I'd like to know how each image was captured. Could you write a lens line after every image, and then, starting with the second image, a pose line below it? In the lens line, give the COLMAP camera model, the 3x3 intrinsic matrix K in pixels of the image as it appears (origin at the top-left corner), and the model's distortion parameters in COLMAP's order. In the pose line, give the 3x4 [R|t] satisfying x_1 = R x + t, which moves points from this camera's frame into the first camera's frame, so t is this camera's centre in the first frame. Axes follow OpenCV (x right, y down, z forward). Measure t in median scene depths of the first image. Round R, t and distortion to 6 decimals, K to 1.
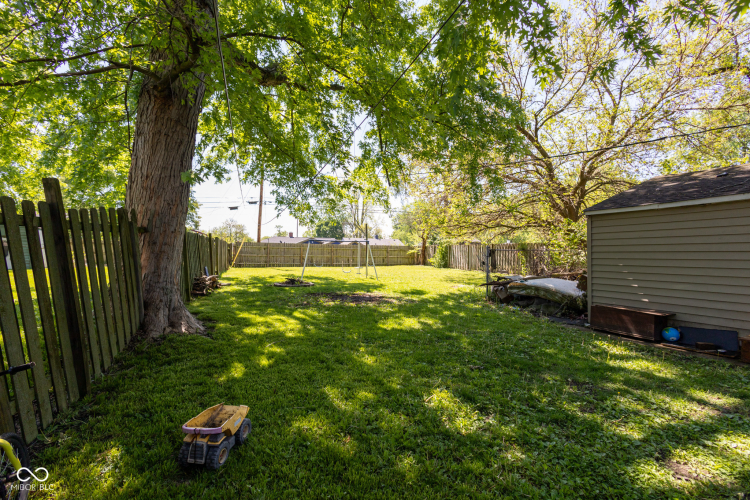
lens RADIAL K [[342.9, 0, 375.8], [0, 342.9, 252.8], [0, 0, 1]] dist [-0.001336, -0.000031]
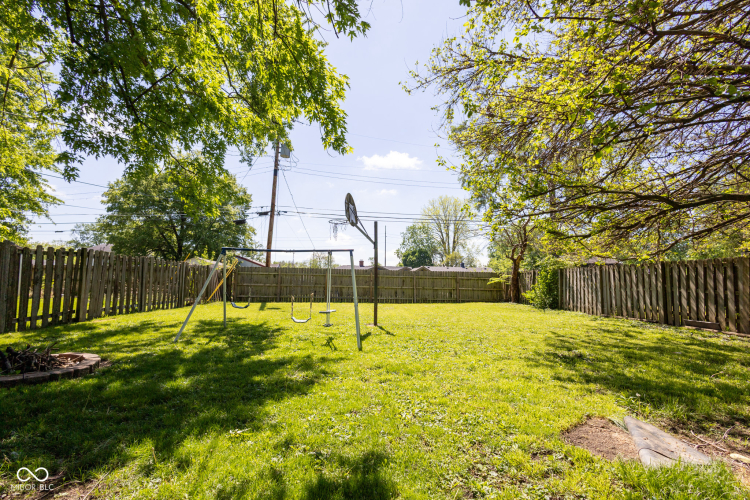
lens RADIAL K [[342.9, 0, 372.7], [0, 342.9, 250.8], [0, 0, 1]] dist [-0.001336, -0.000031]
pose [[0.958069, -0.023340, -0.285584, 0.070881], [-0.005088, 0.995134, -0.098396, 0.005317], [0.286491, 0.095724, 0.953289, 0.326580]]
